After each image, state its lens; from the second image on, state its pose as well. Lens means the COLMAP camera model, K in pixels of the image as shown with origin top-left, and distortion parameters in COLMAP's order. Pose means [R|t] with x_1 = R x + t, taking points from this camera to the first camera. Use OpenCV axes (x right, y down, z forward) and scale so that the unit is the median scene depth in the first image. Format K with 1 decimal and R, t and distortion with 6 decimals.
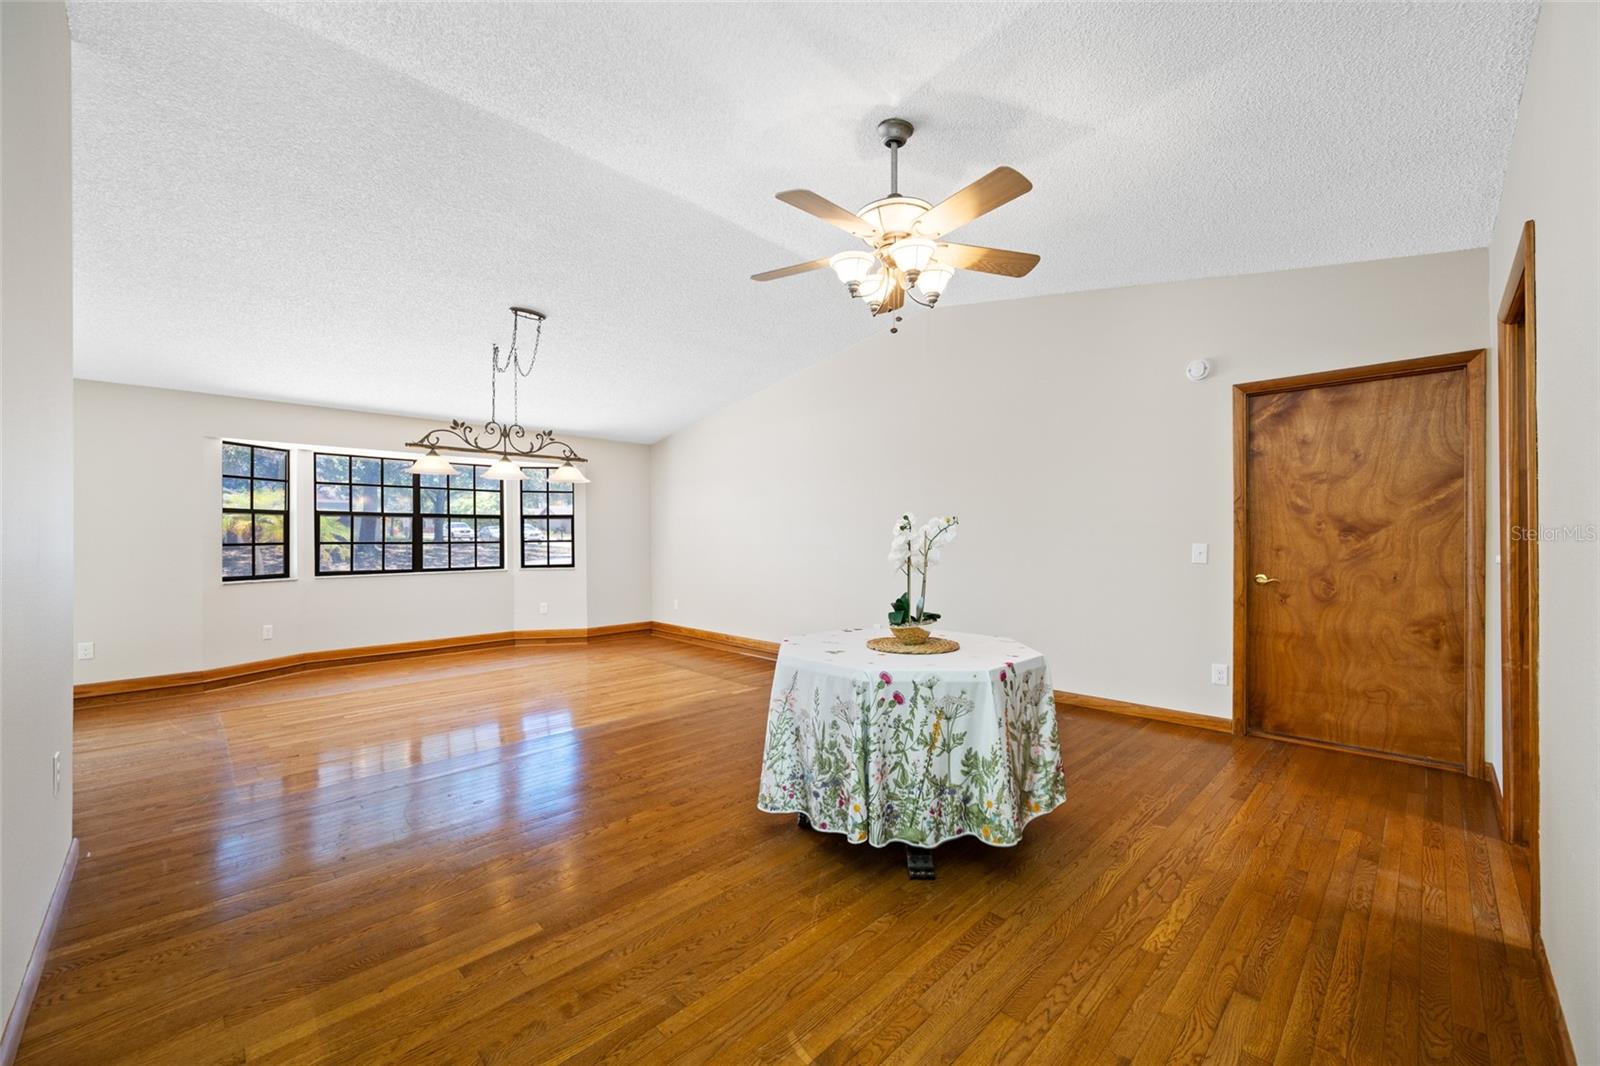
lens RADIAL K [[638.5, 0, 809.2], [0, 638.5, 541.8], [0, 0, 1]] dist [-0.005704, -0.000278]
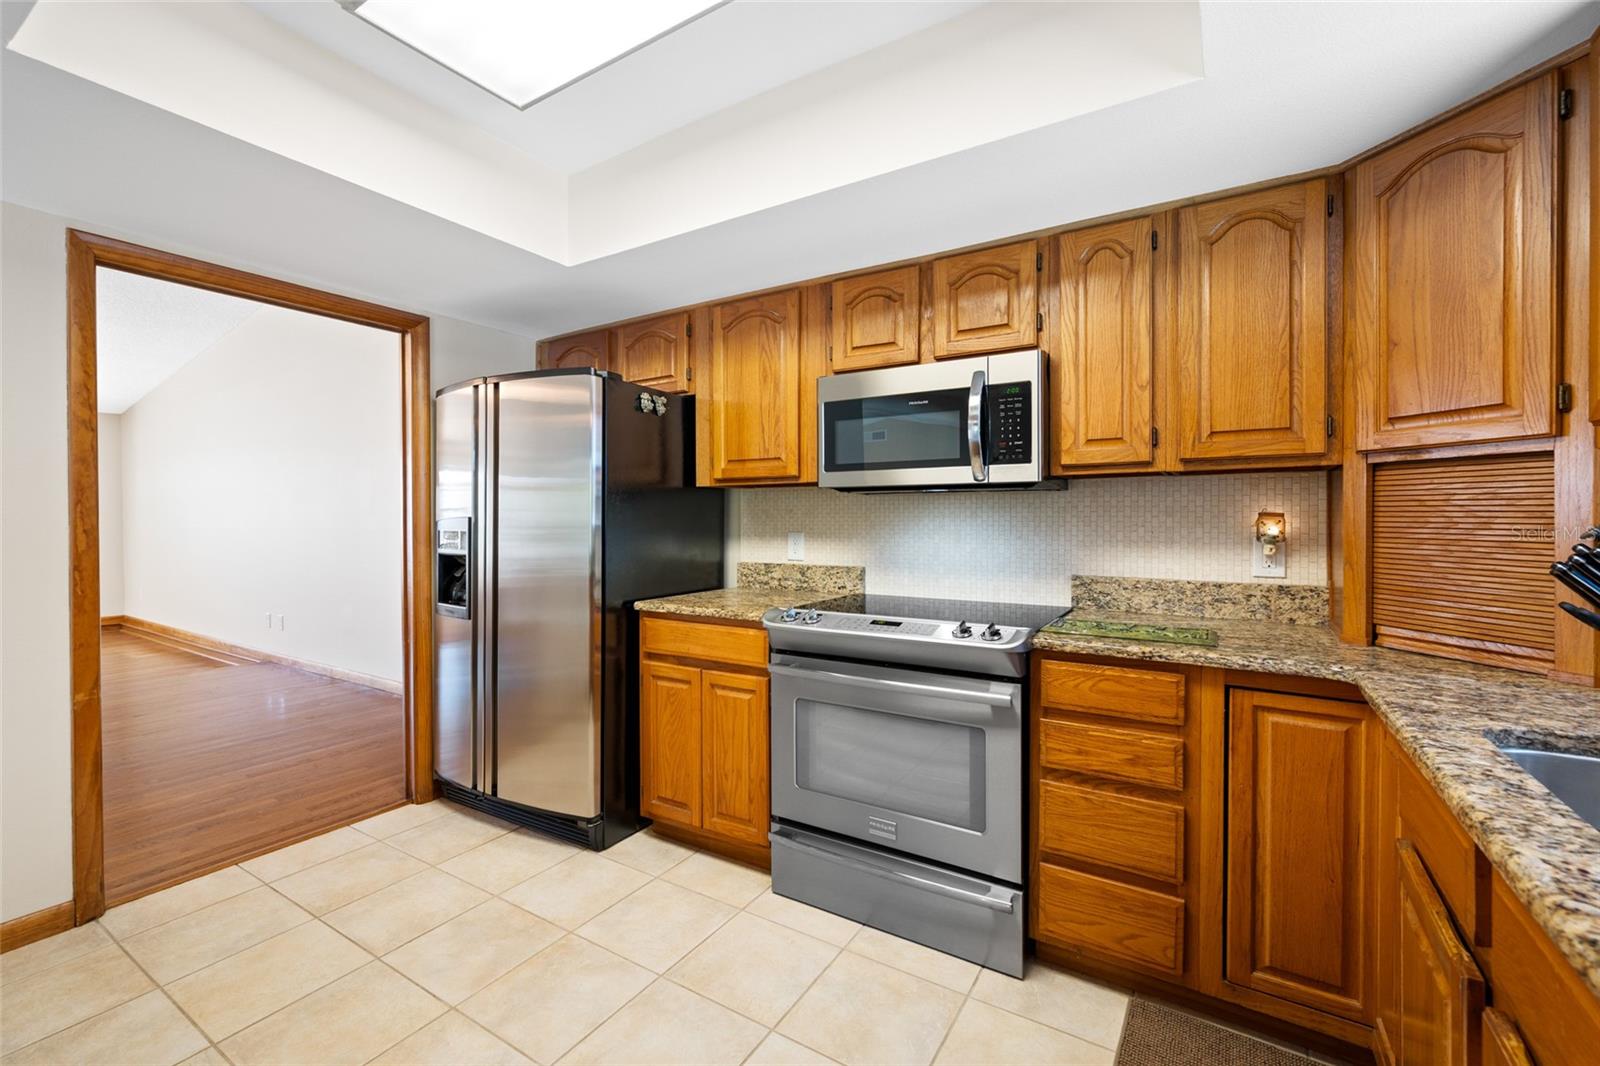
lens RADIAL K [[638.5, 0, 791.7], [0, 638.5, 521.6], [0, 0, 1]] dist [-0.005704, -0.000278]
pose [[0.974157, -0.002636, 0.225855, 0.683739], [0.002742, 0.999996, -0.000154, -0.003977], [-0.225854, 0.000770, 0.974161, -0.109551]]
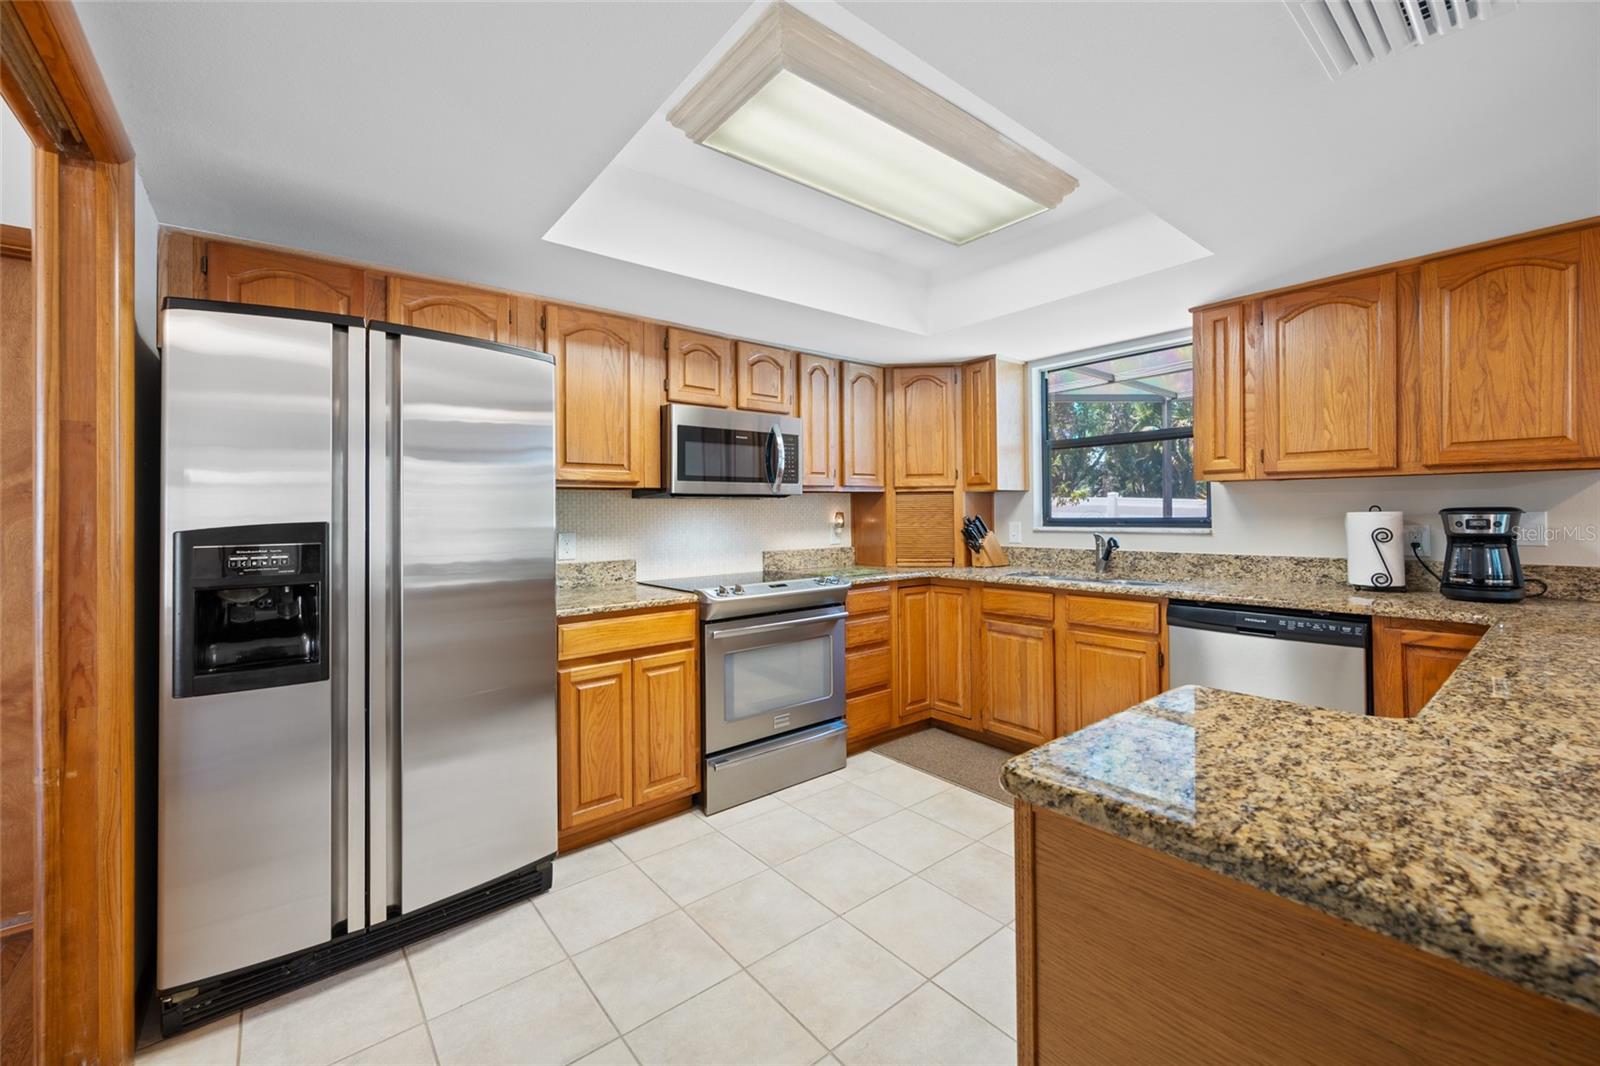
lens RADIAL K [[638.5, 0, 786.1], [0, 638.5, 509.1], [0, 0, 1]] dist [-0.005704, -0.000278]
pose [[0.136394, 0.004978, 0.990642, 0.292174], [0.019569, 0.999779, -0.007718, -0.007589], [-0.990461, 0.020438, 0.136266, 0.136190]]
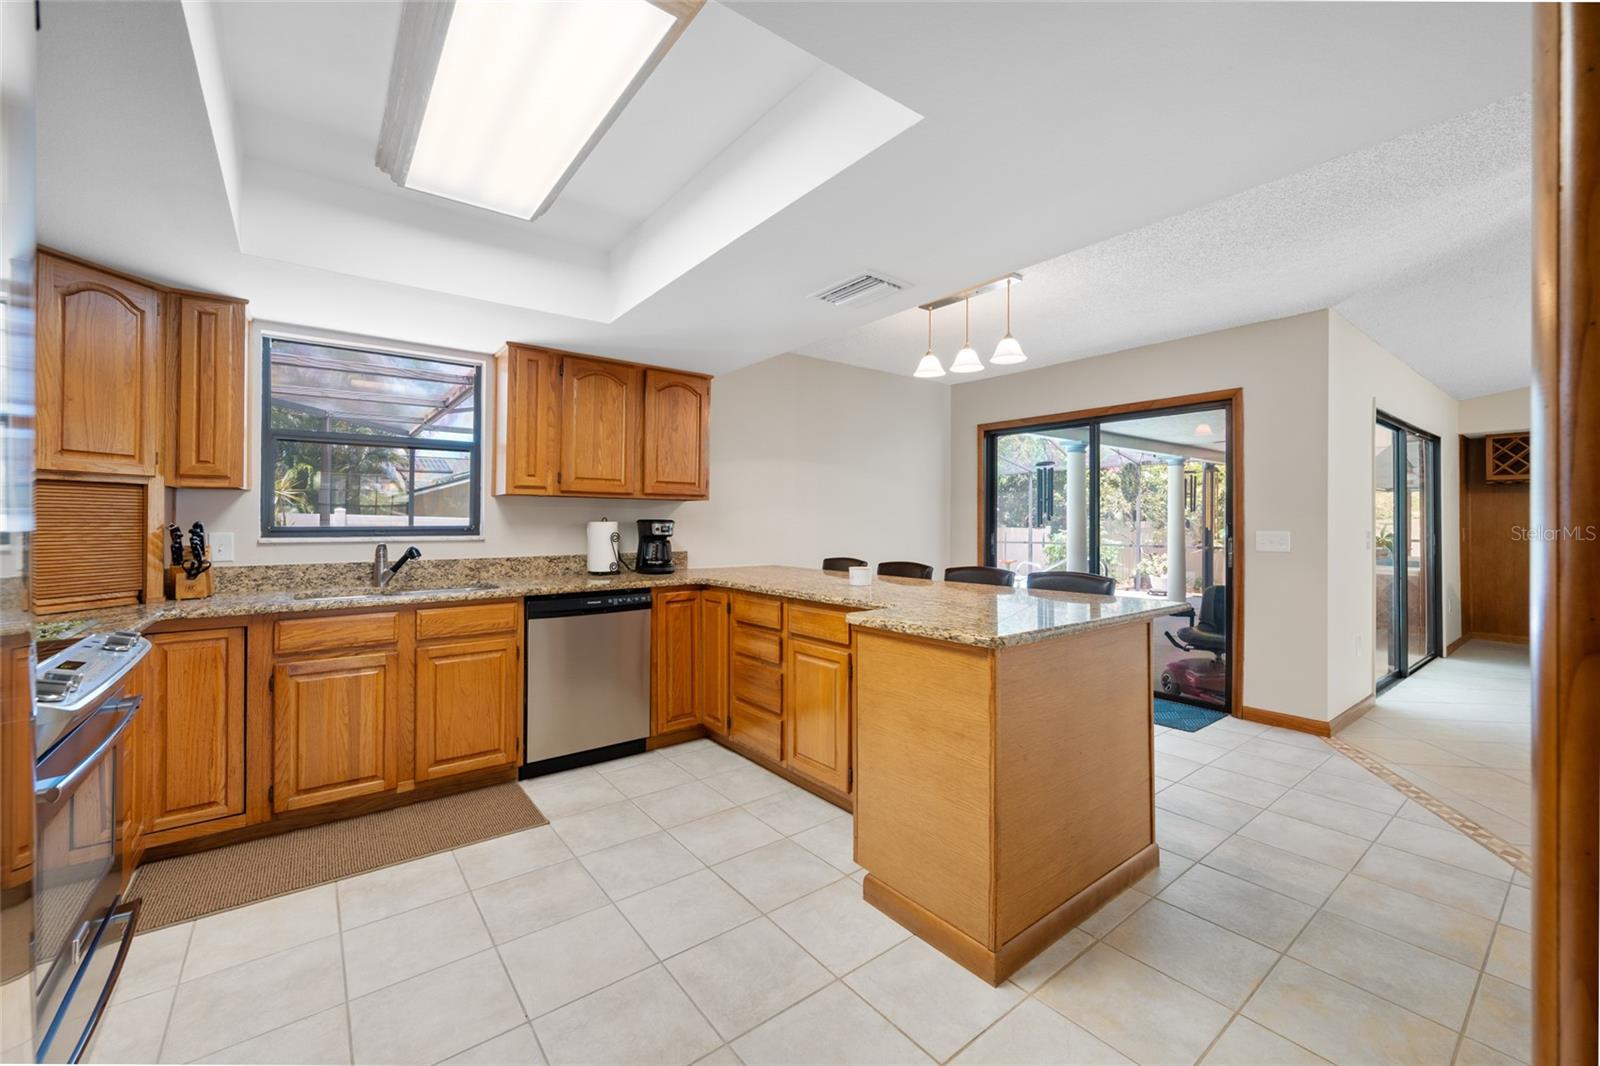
lens RADIAL K [[638.5, 0, 810.5], [0, 638.5, 528.0], [0, 0, 1]] dist [-0.005704, -0.000278]
pose [[-0.990981, -0.003308, 0.133961, 0.488890], [-0.000615, 0.999797, 0.020135, -0.007989], [-0.134000, 0.019871, -0.990782, 0.419639]]
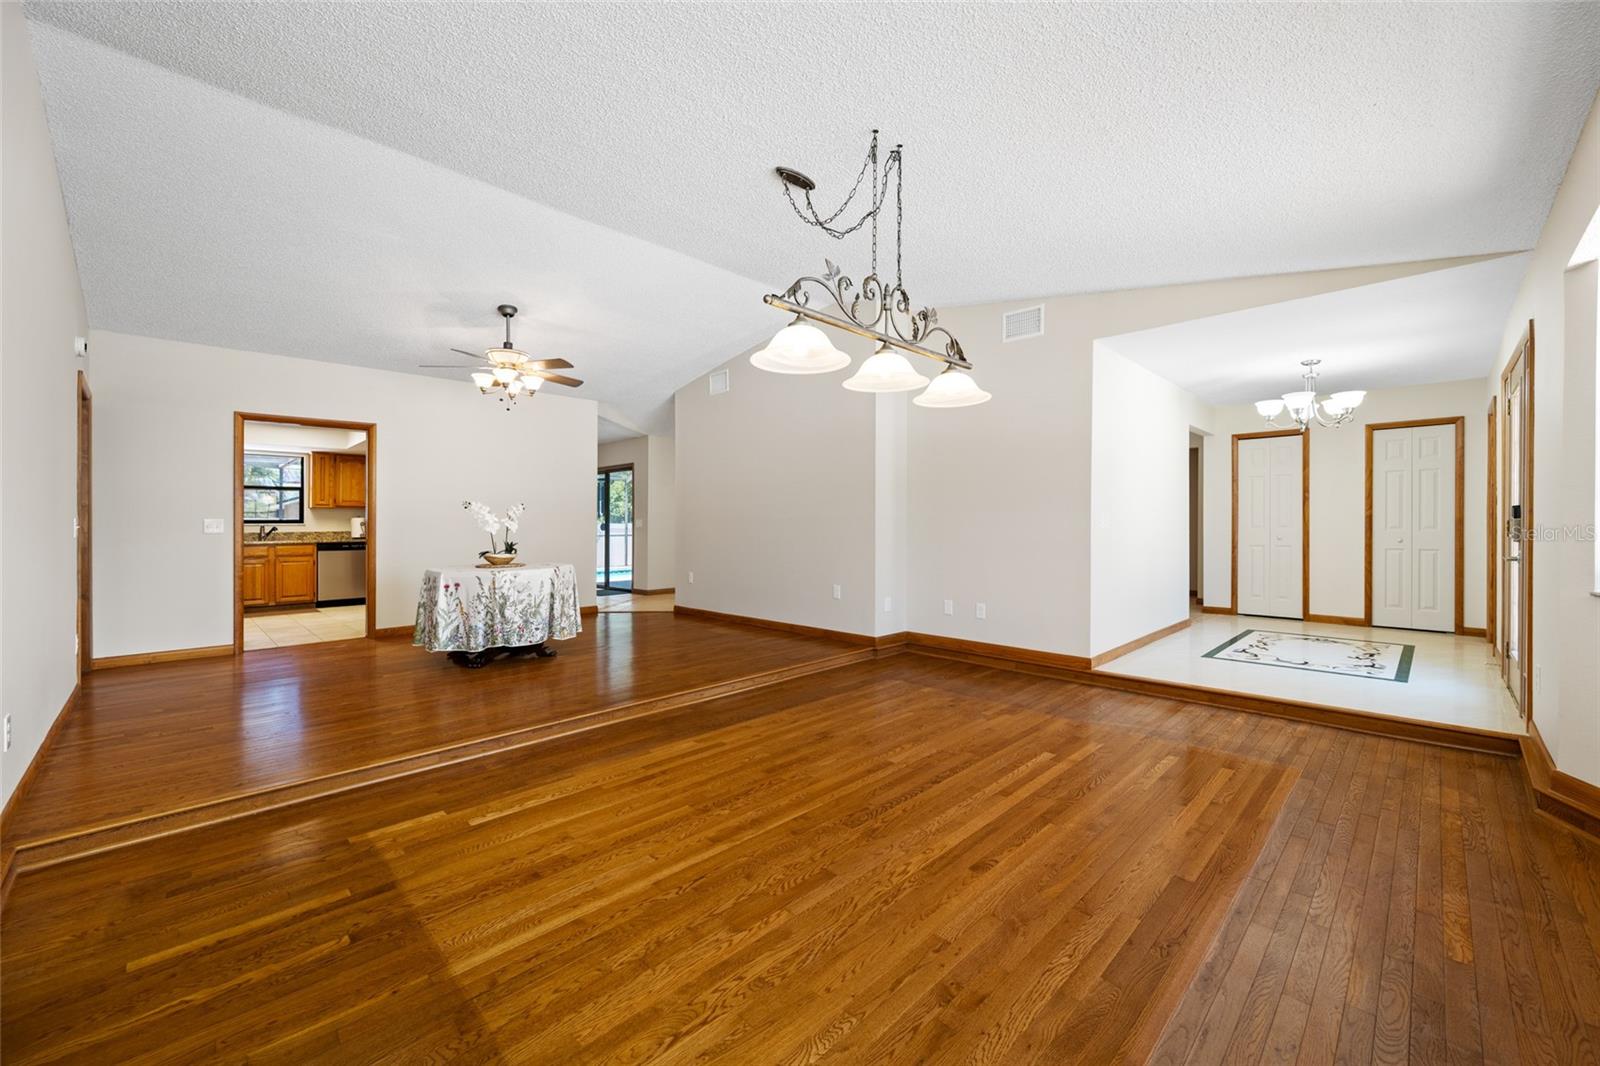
lens RADIAL K [[638.5, 0, 799.7], [0, 638.5, 527.2], [0, 0, 1]] dist [-0.005704, -0.000278]
pose [[-0.999825, 0.007528, 0.017098, -0.389910], [0.007798, 0.999845, 0.015770, 0.006904], [-0.016977, 0.015901, -0.999729, 1.433261]]
